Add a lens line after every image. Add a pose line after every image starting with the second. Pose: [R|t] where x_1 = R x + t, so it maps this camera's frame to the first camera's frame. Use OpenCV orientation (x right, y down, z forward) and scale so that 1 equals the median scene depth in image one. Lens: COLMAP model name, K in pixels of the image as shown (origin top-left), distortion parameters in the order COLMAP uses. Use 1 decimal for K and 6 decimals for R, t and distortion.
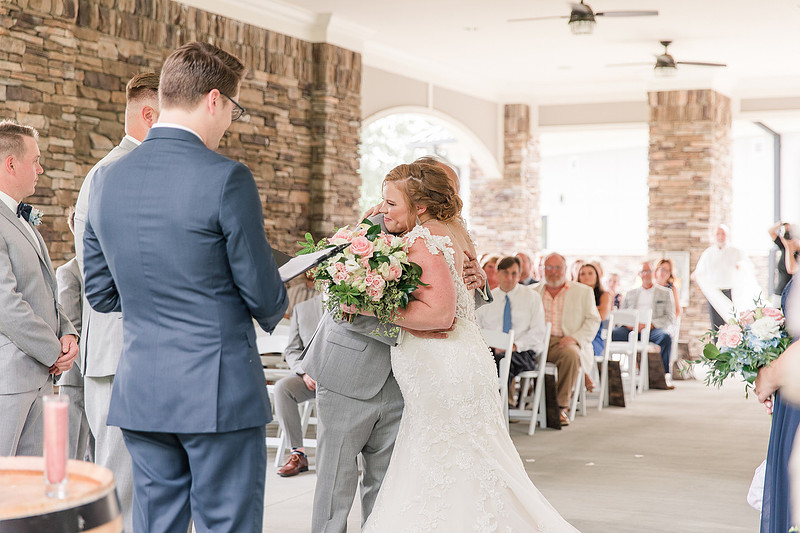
lens RADIAL K [[1370.0, 0, 400.0], [0, 1370.0, 266.5], [0, 0, 1]] dist [0.028721, 0.000141]
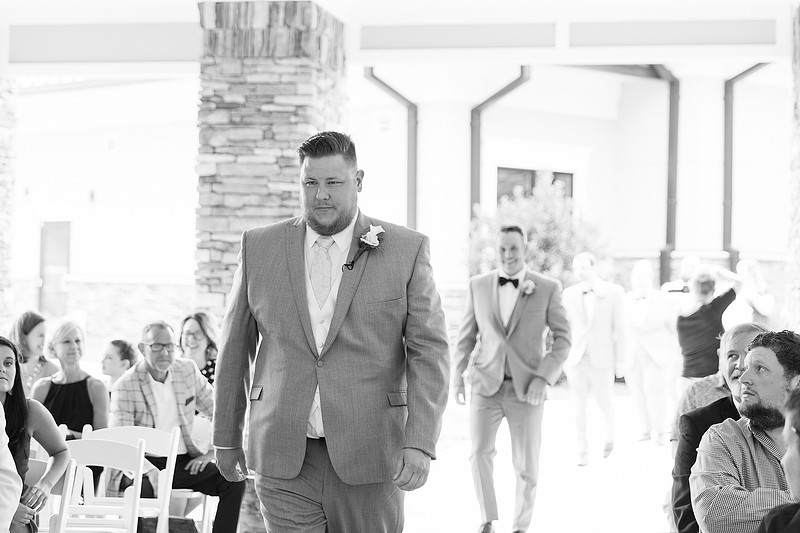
lens RADIAL K [[1742.8, 0, 322.6], [0, 1742.8, 207.6], [0, 0, 1]] dist [0.026786, -0.134908]
pose [[0.974678, 0.019773, 0.222737, 0.074582], [-0.009840, 0.998911, -0.045618, -0.013508], [-0.223397, 0.042271, 0.973811, 0.310157]]
